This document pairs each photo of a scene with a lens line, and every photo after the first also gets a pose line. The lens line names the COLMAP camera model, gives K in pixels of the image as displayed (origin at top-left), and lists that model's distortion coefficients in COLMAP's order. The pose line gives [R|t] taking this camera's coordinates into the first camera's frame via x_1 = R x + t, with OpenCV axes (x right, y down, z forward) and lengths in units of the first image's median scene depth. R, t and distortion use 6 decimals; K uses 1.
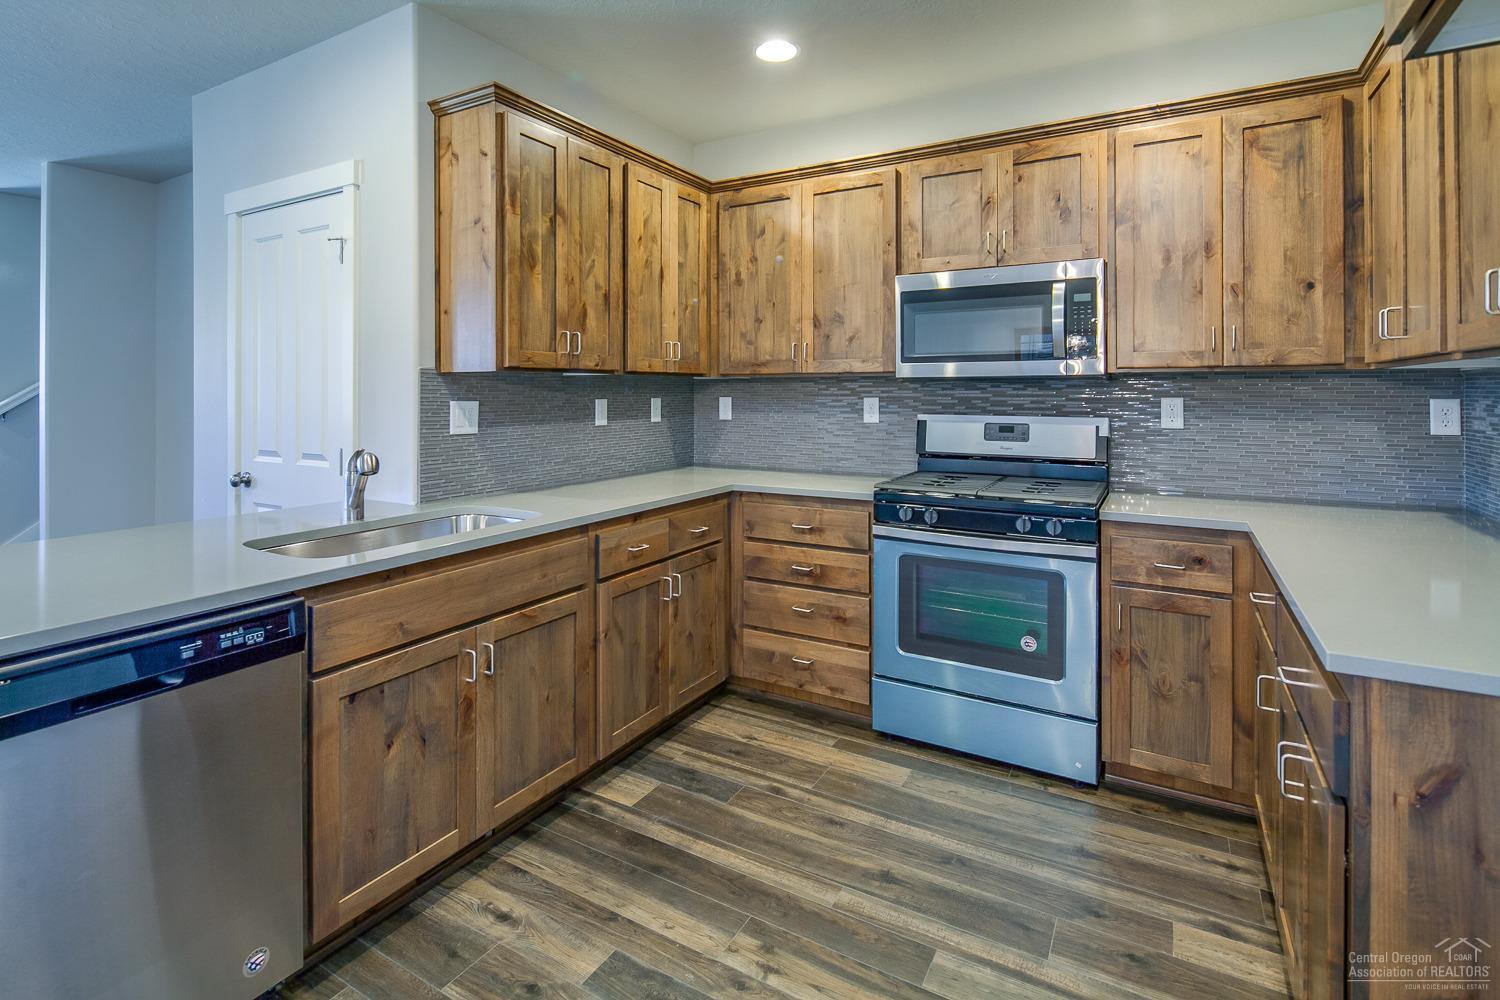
lens RADIAL K [[723.7, 0, 744.9], [0, 723.7, 388.8], [0, 0, 1]] dist [0.008473, -0.005856]
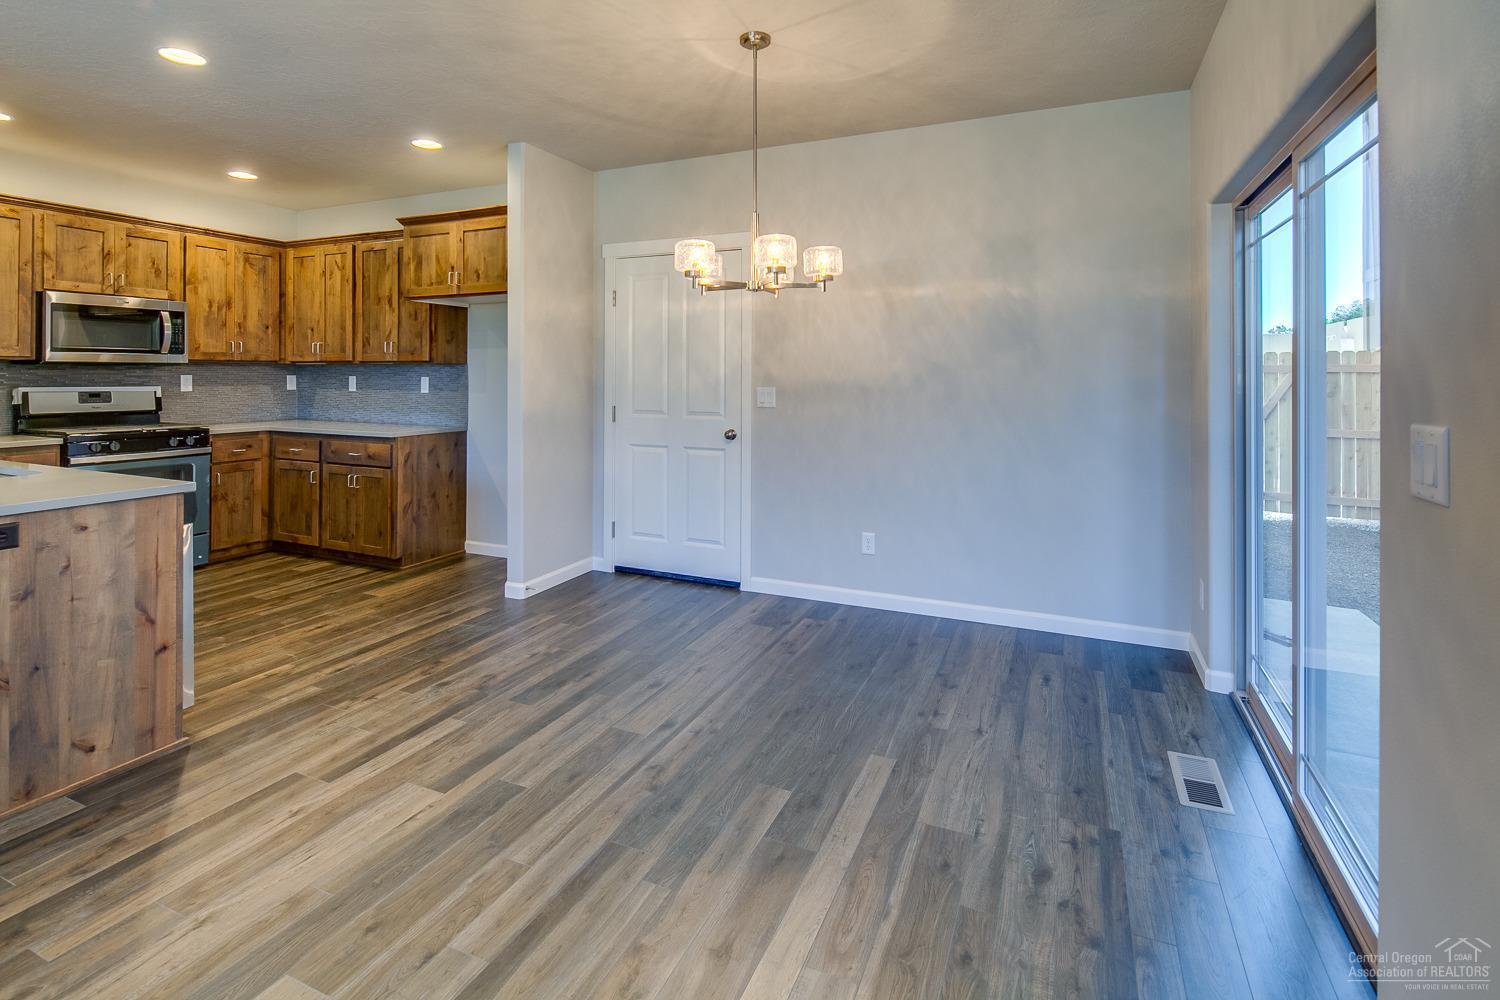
lens RADIAL K [[723.7, 0, 741.7], [0, 723.7, 371.8], [0, 0, 1]] dist [0.008473, -0.005856]
pose [[-0.104602, 0.004418, 0.994504, -1.504294], [-0.009153, 0.999944, -0.005405, 0.000823], [-0.994472, -0.009668, -0.104556, -0.249273]]
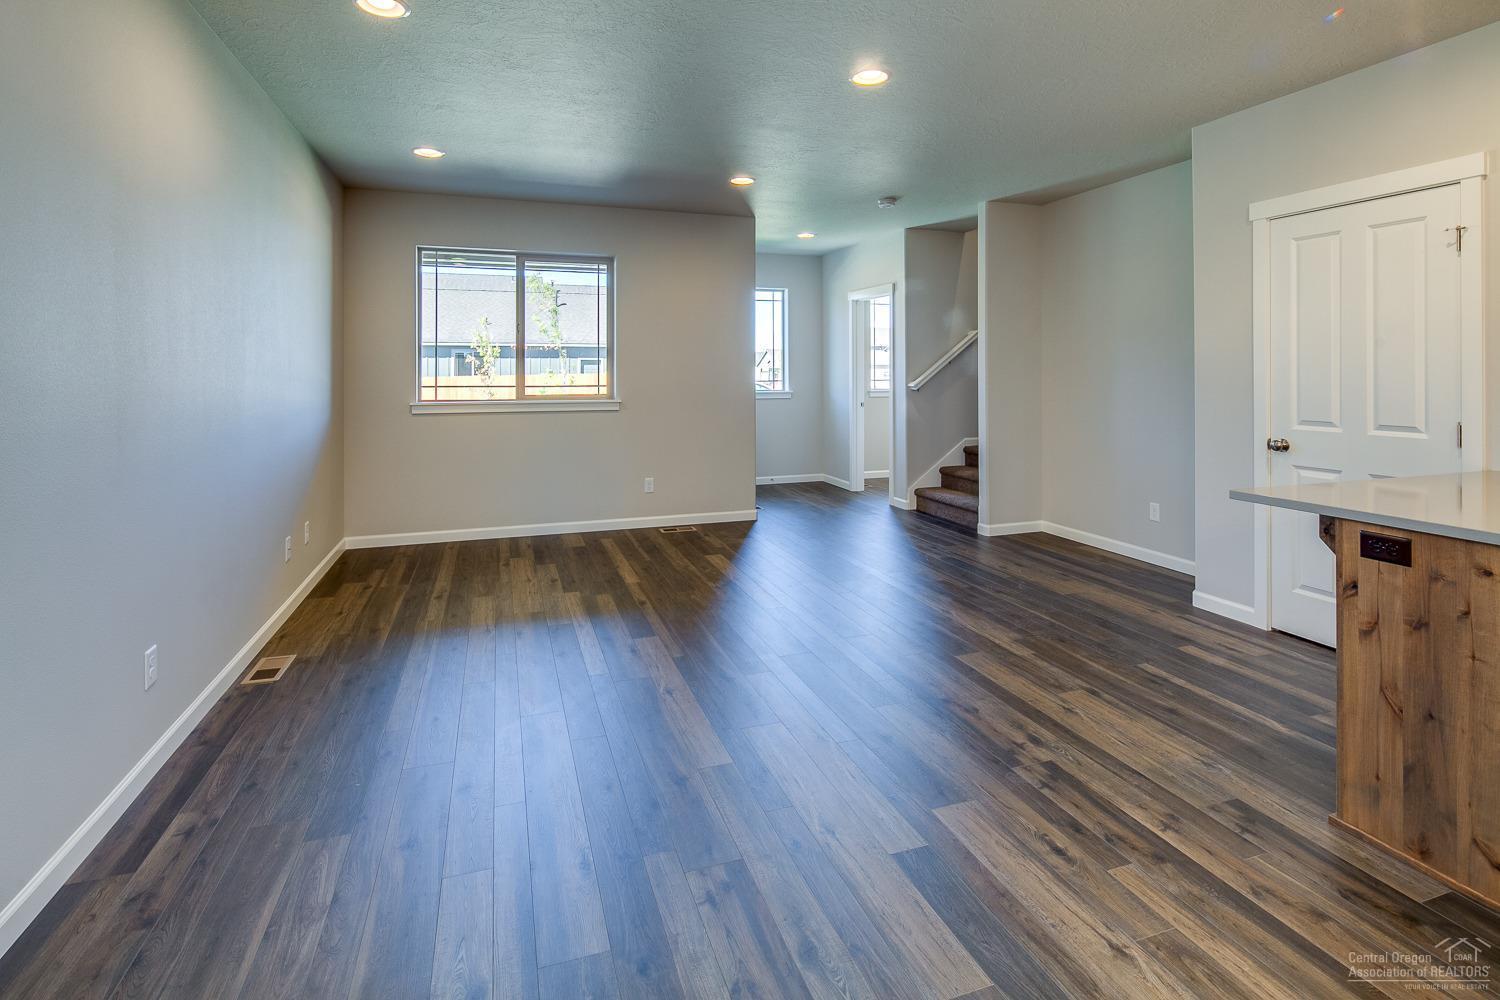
lens RADIAL K [[723.7, 0, 755.7], [0, 723.7, 375.3], [0, 0, 1]] dist [0.008473, -0.005856]
pose [[0.767219, 0.004082, -0.641372, -0.666344], [0.002552, 0.999952, 0.009418, -0.000819], [0.641380, -0.008862, 0.767172, -0.502949]]
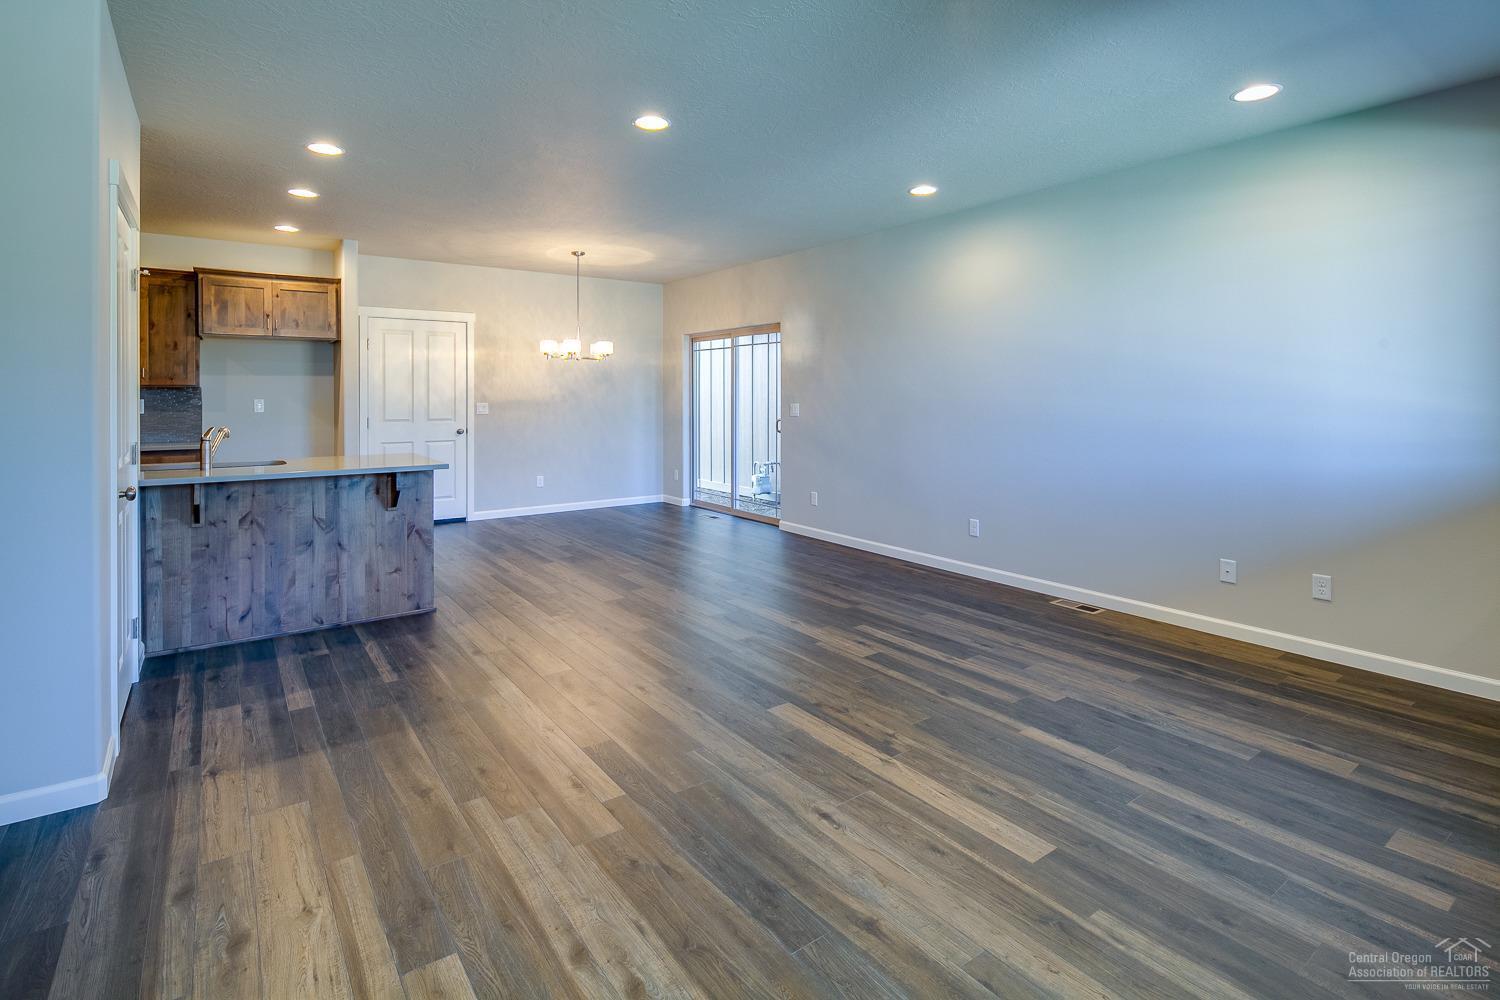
lens RADIAL K [[723.7, 0, 745.7], [0, 723.7, 401.1], [0, 0, 1]] dist [0.008473, -0.005856]
pose [[-0.916369, -0.003615, 0.400318, -1.988955], [-0.002543, 0.999992, 0.003210, 0.006585], [-0.400326, 0.001924, -0.916371, 1.713314]]
